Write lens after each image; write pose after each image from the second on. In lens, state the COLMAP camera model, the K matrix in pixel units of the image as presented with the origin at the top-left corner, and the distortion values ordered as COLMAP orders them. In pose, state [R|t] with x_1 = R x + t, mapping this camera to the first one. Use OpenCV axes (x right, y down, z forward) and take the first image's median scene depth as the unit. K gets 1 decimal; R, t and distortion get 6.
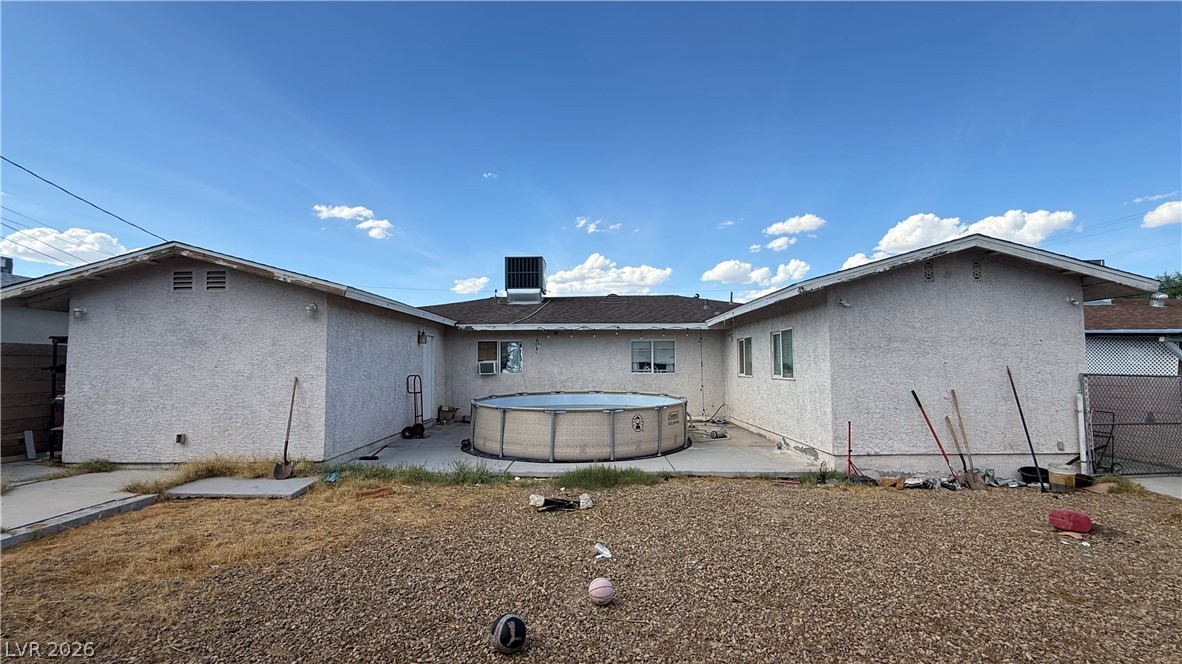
lens RADIAL K [[522.0, 0, 591.0], [0, 522.0, 332.0], [0, 0, 1]] dist [-0.000541, -0.000081]
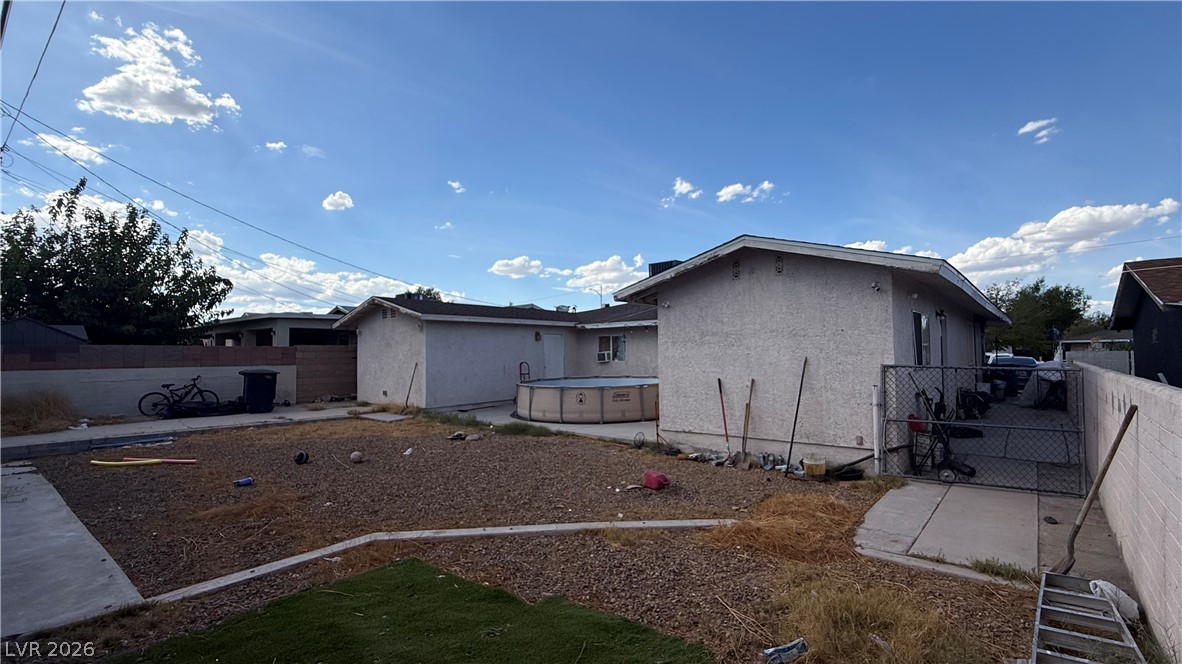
lens RADIAL K [[530.7, 0, 611.2], [0, 530.7, 332.1], [0, 0, 1]] dist [-0.002067, -0.000238]
pose [[0.779264, -0.029141, -0.626018, 1.149957], [0.045967, 0.998885, 0.010723, -0.010746], [0.625008, -0.037132, 0.779735, -0.034026]]
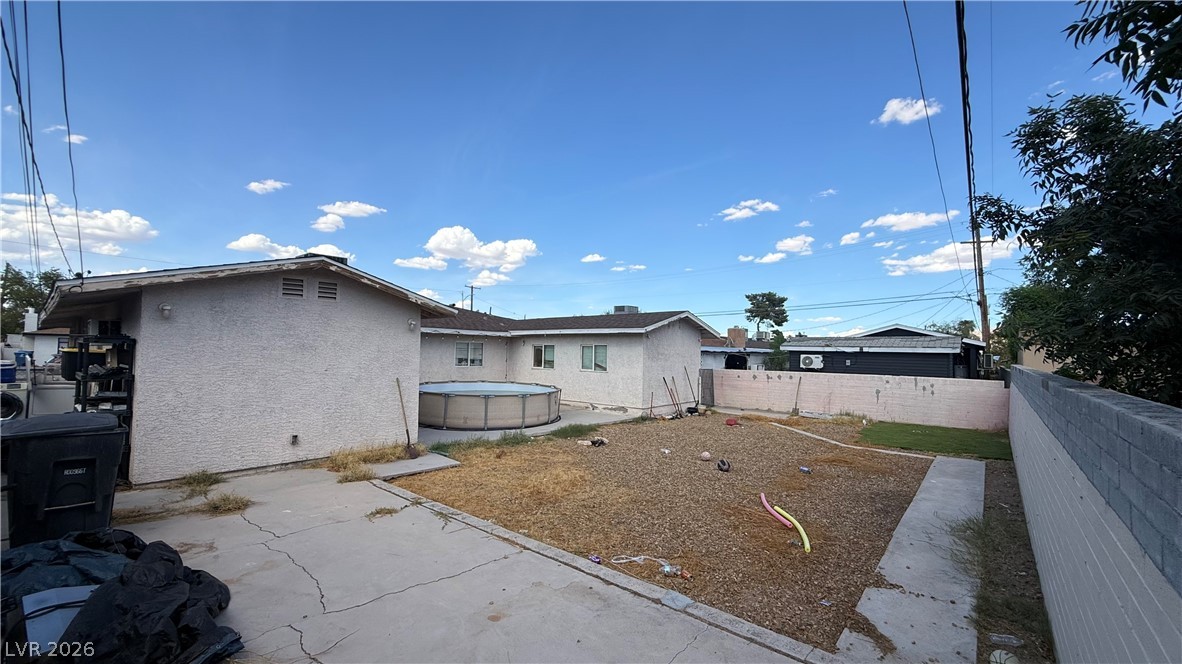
lens RADIAL K [[470.9, 0, 591.0], [0, 470.9, 332.0], [0, 0, 1]] dist [-0.000196, -0.000024]
pose [[0.647823, 0.049453, 0.760184, -1.110592], [-0.069599, 0.997559, -0.005583, -0.046664], [-0.758605, -0.049291, 0.649684, -0.057562]]
